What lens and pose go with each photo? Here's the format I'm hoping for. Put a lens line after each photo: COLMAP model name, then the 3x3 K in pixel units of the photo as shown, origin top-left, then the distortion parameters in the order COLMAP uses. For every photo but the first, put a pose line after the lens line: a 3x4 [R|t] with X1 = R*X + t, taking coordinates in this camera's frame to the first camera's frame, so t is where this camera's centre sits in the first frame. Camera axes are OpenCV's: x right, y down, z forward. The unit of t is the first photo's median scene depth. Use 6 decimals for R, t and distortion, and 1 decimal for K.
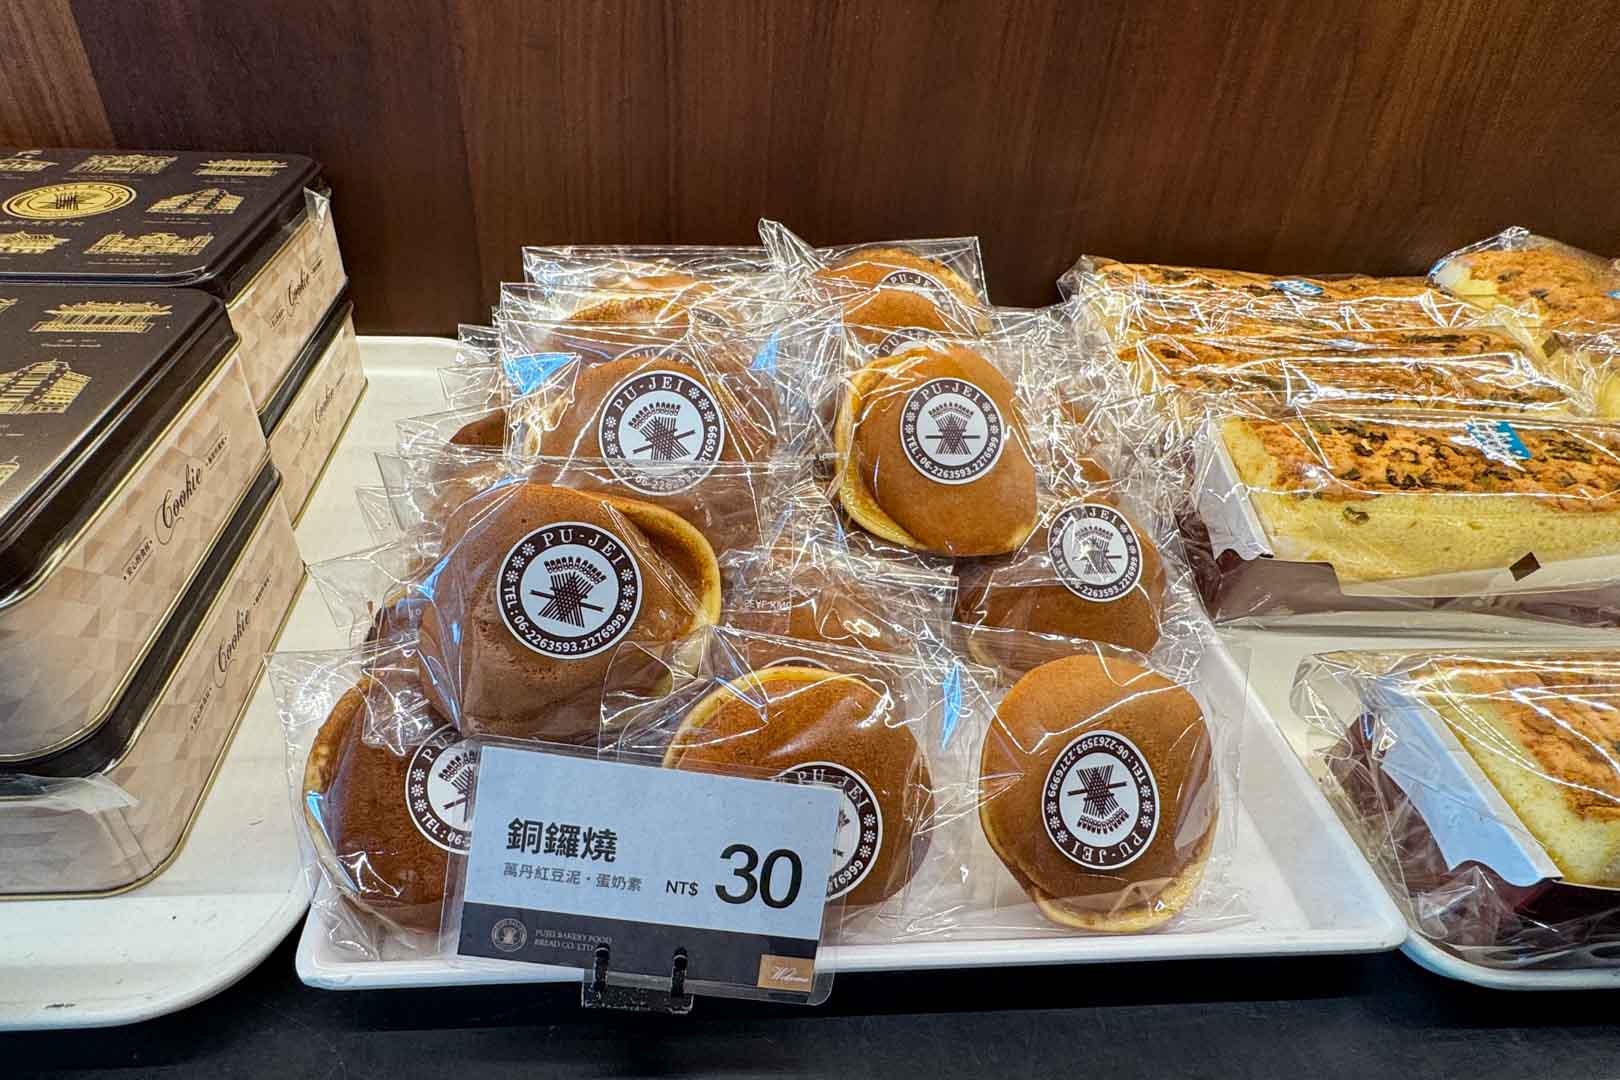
lens RADIAL K [[994.8, 0, 810.0], [0, 994.8, 540.0], [0, 0, 1]] dist [-0.000499, -0.000729]
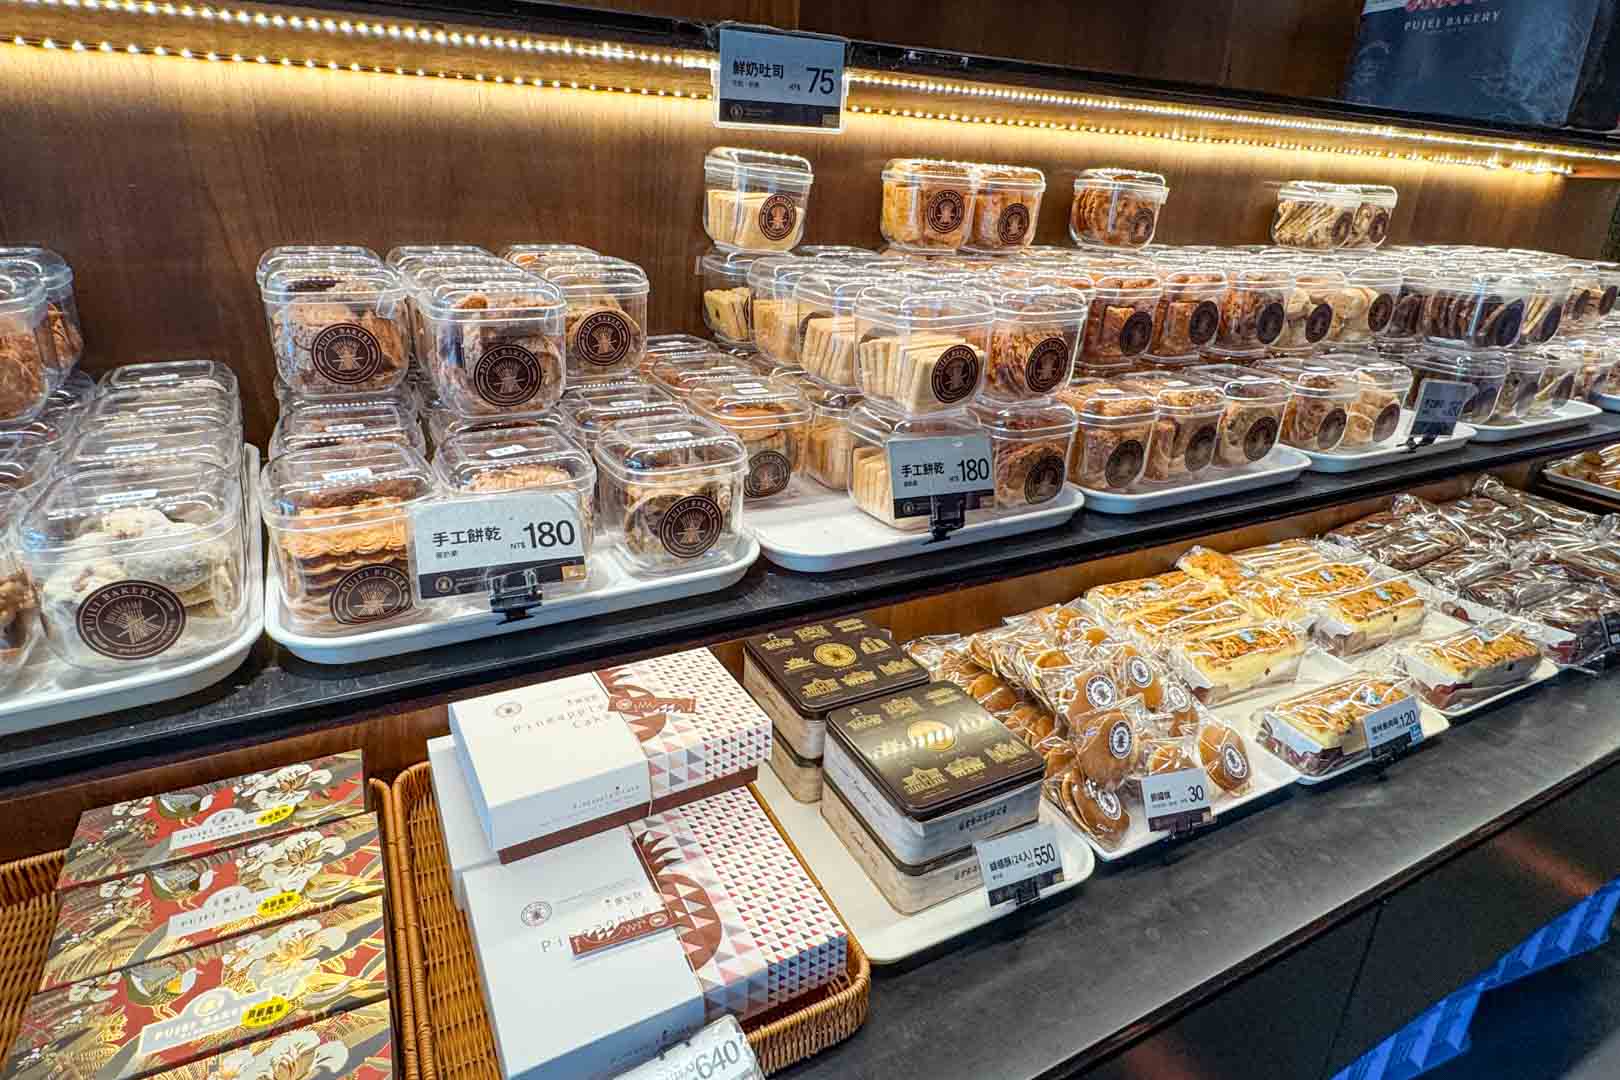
lens RADIAL K [[994.8, 0, 810.0], [0, 994.8, 540.0], [0, 0, 1]] dist [-0.000499, -0.000729]
pose [[0.887135, -0.162380, 0.432000, -2.538685], [0.231977, 0.966108, -0.113237, -0.478411], [-0.398971, 0.200671, 0.894737, -1.842654]]
